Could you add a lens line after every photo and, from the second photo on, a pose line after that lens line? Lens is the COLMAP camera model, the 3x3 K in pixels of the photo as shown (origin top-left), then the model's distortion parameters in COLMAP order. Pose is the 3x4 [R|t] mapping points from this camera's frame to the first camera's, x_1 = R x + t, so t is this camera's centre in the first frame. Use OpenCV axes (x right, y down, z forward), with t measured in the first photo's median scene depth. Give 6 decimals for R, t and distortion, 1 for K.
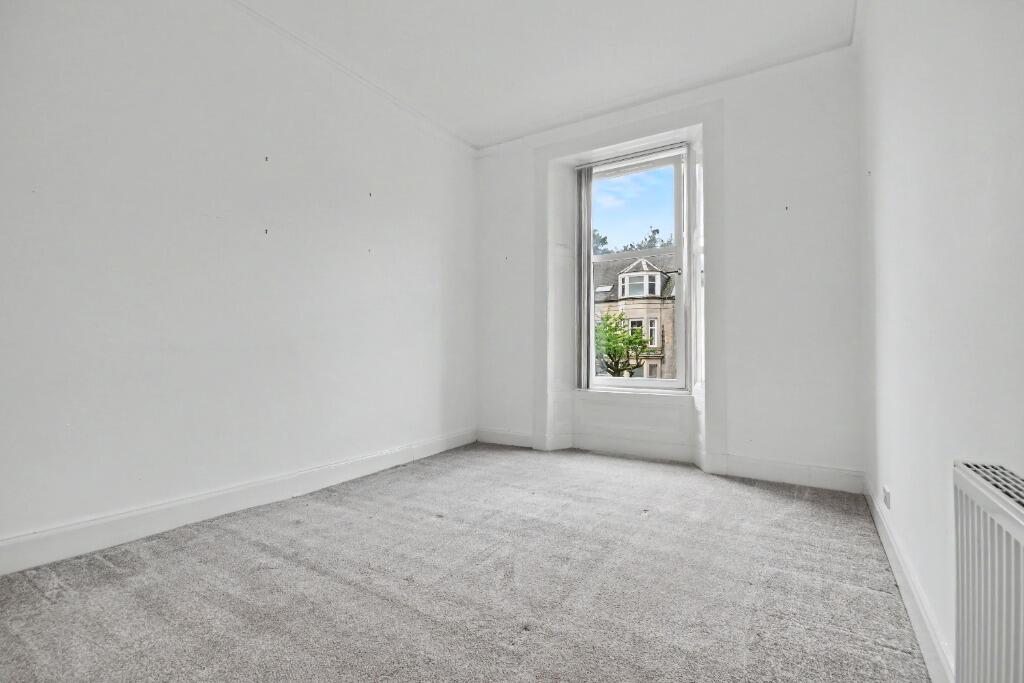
lens RADIAL K [[468.9, 0, 508.9], [0, 468.9, 342.6], [0, 0, 1]] dist [0.000377, -0.000277]
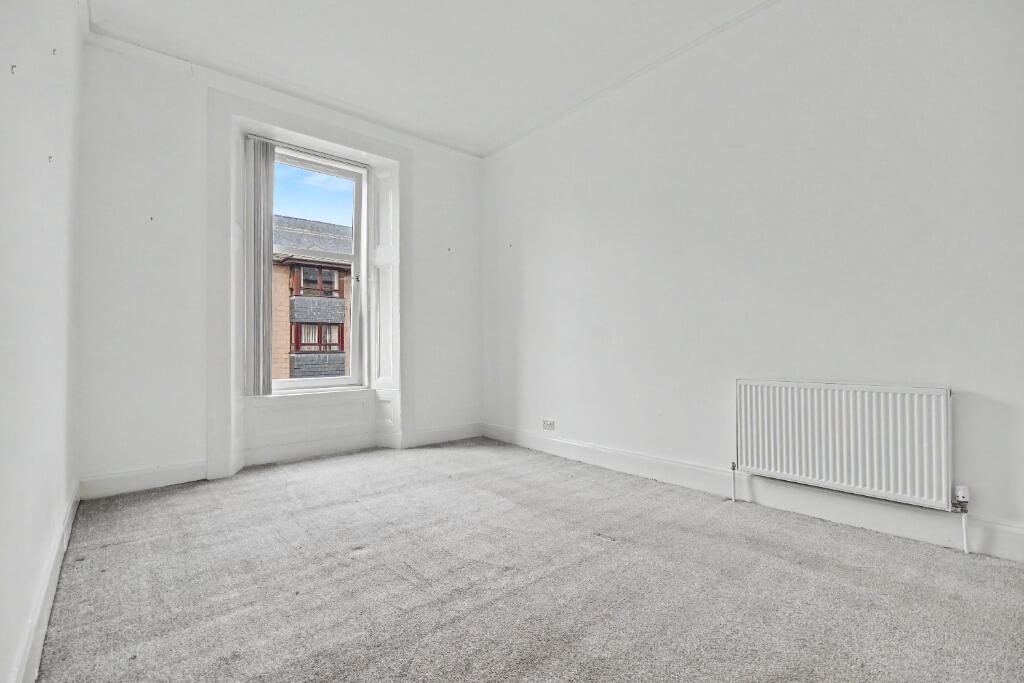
lens RADIAL K [[468.9, 0, 508.9], [0, 468.9, 342.6], [0, 0, 1]] dist [0.000377, -0.000277]
pose [[0.277545, 0.003762, 0.960705, -0.594849], [-0.005649, 0.999981, -0.002284, 0.001306], [-0.960696, -0.004793, 0.277561, 0.342679]]
